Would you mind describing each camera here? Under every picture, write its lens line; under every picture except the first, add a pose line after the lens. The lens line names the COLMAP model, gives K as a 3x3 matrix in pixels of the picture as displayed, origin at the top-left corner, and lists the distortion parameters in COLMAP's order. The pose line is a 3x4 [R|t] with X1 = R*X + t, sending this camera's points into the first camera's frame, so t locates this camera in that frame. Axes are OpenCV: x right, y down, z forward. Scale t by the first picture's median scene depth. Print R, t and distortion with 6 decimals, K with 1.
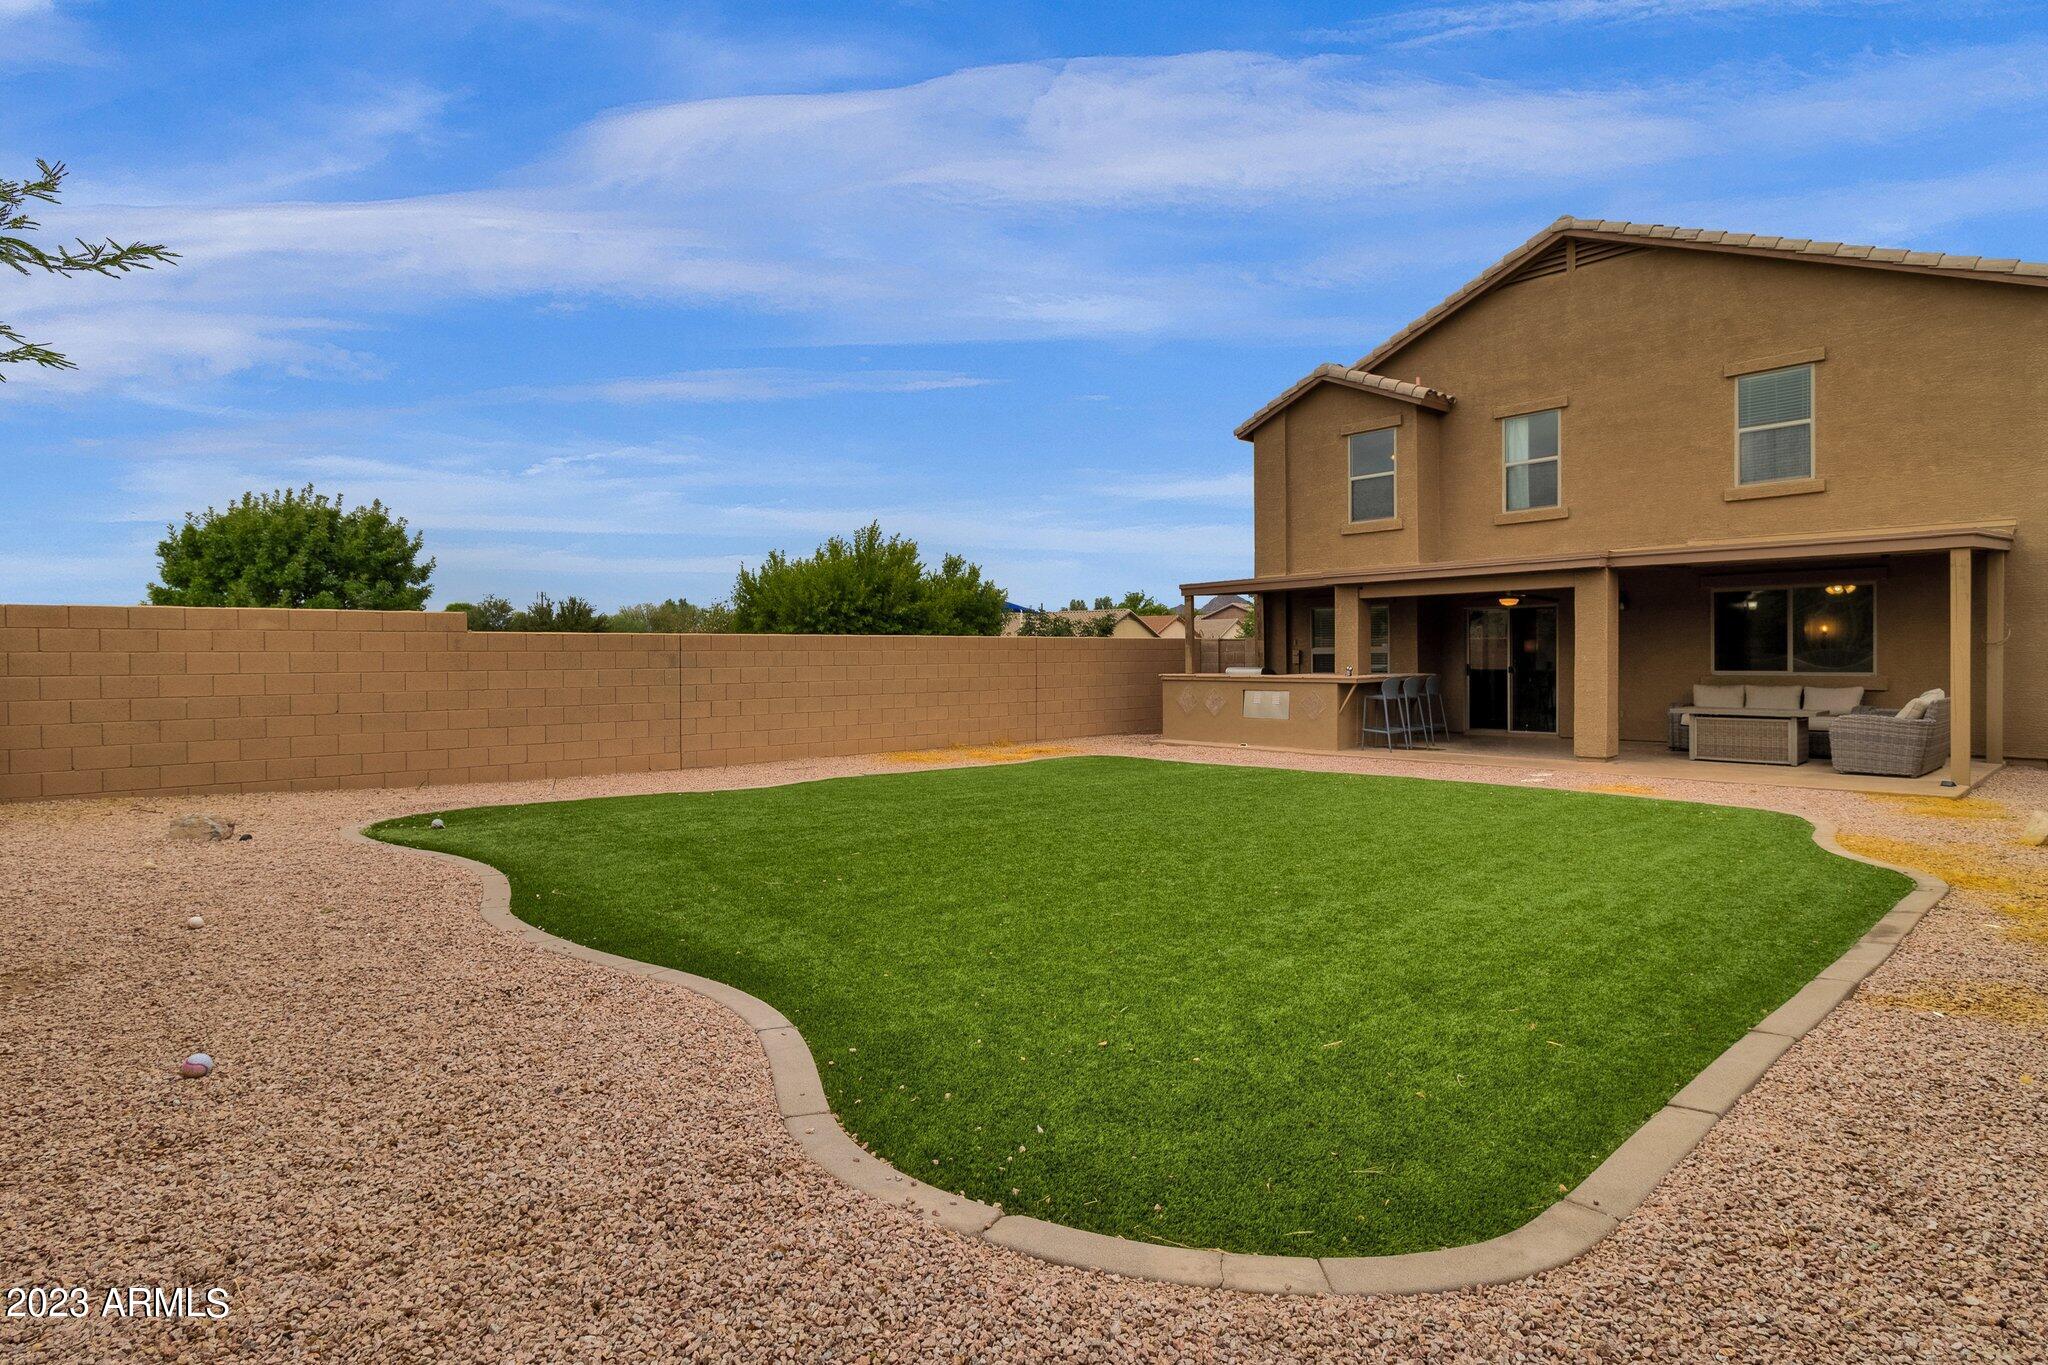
lens RADIAL K [[1046.6, 0, 1022.6], [0, 1046.6, 653.9], [0, 0, 1]] dist [-0.002969, -0.000575]
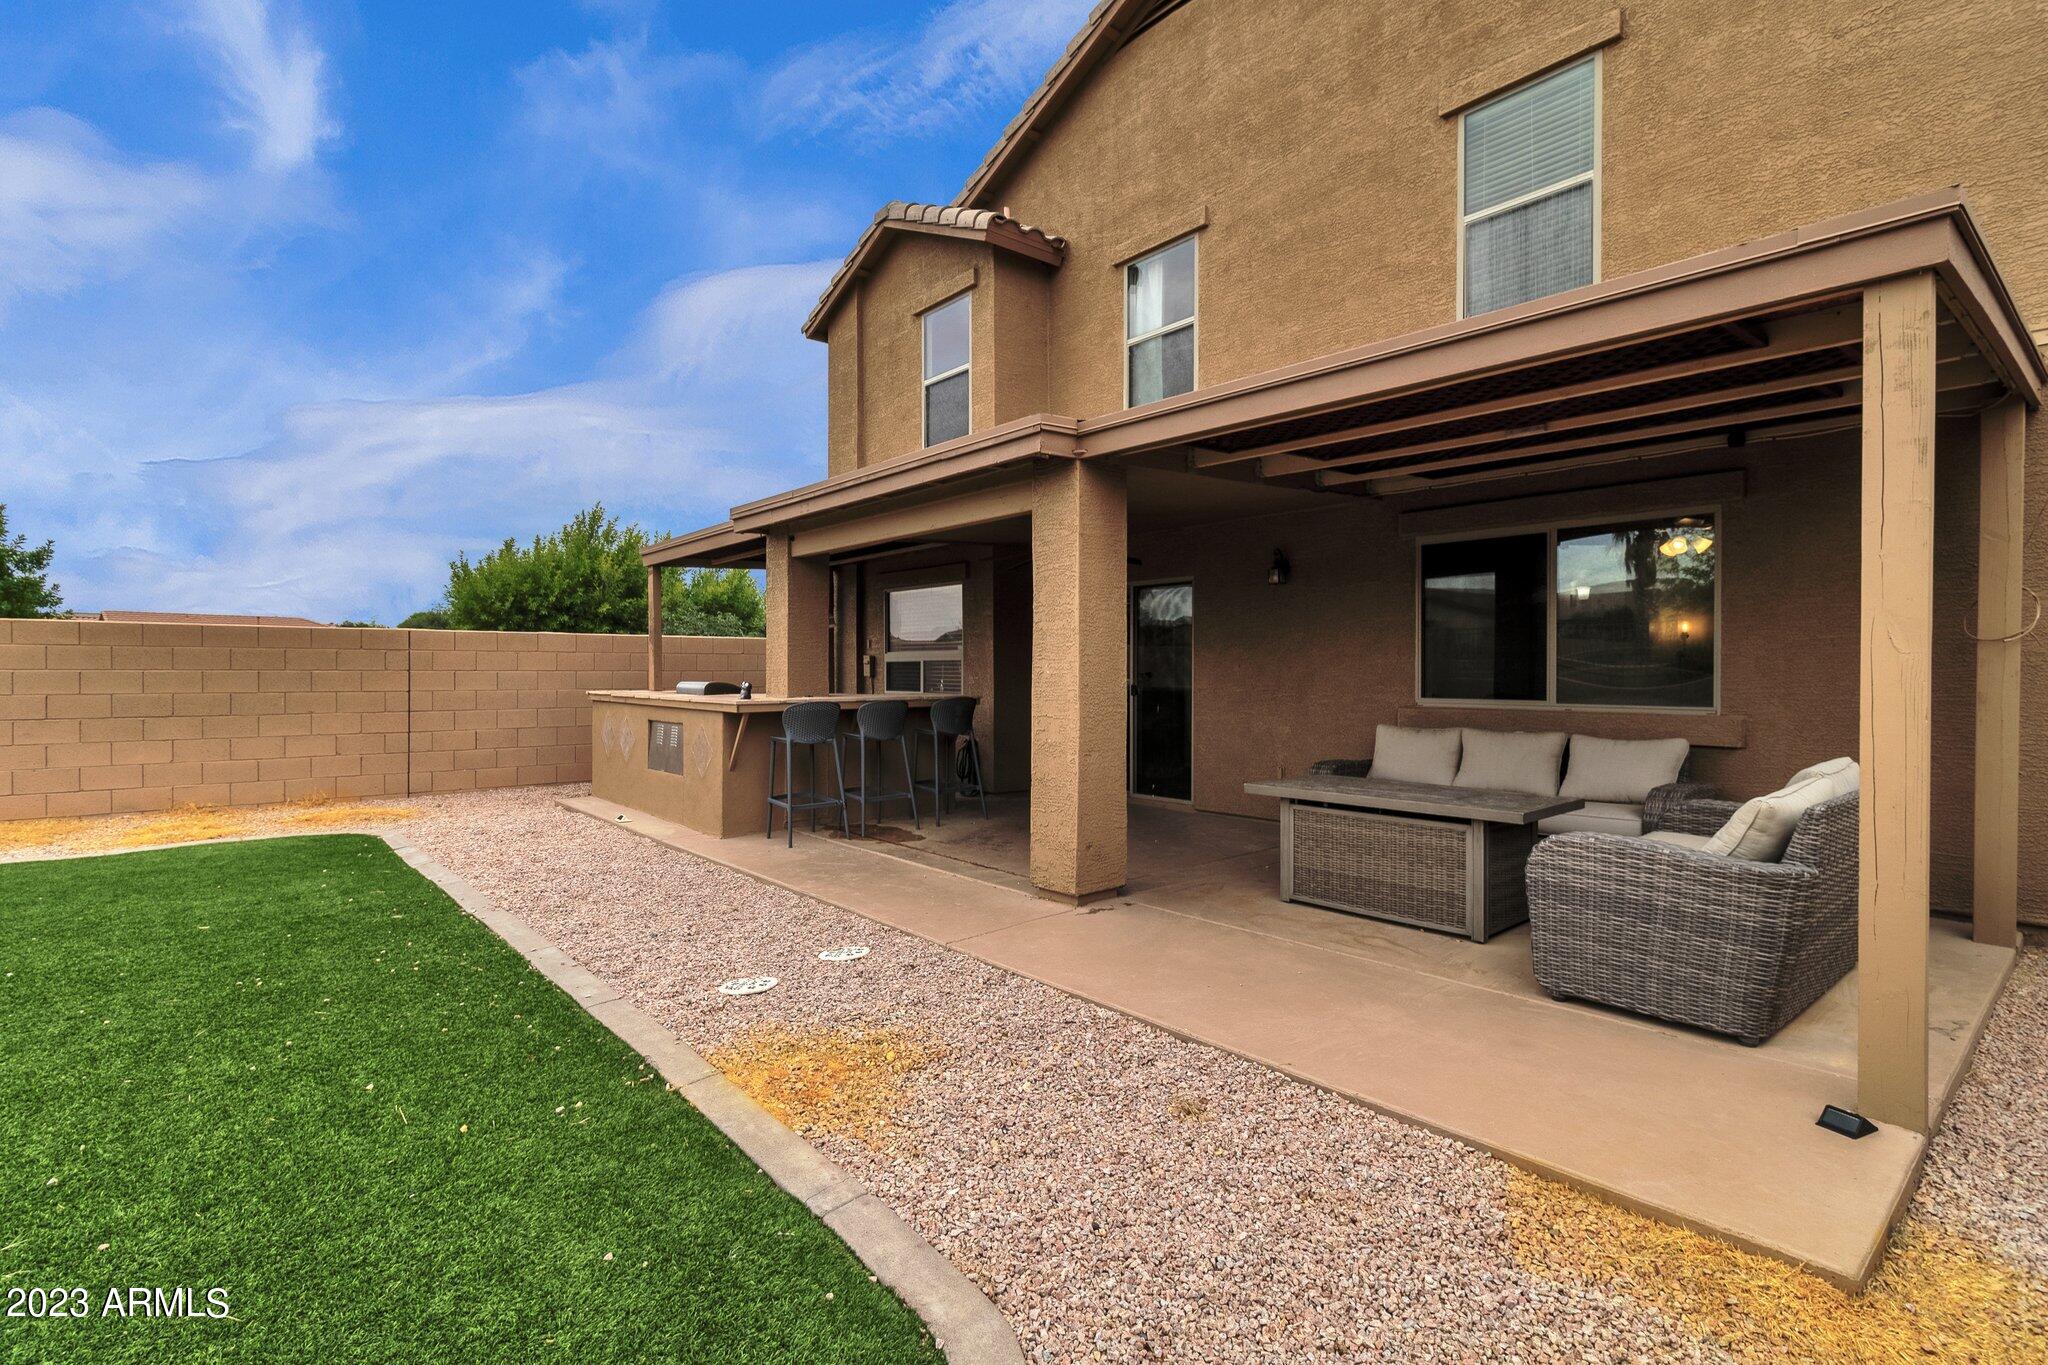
lens RADIAL K [[961.8, 0, 1021.6], [0, 961.8, 664.4], [0, 0, 1]] dist [0.003164, -0.000020]
pose [[0.999680, 0.011310, -0.022638, 0.468272], [-0.011413, 0.999925, -0.004409, 0.004007], [0.022587, 0.004666, 0.999734, 0.514435]]
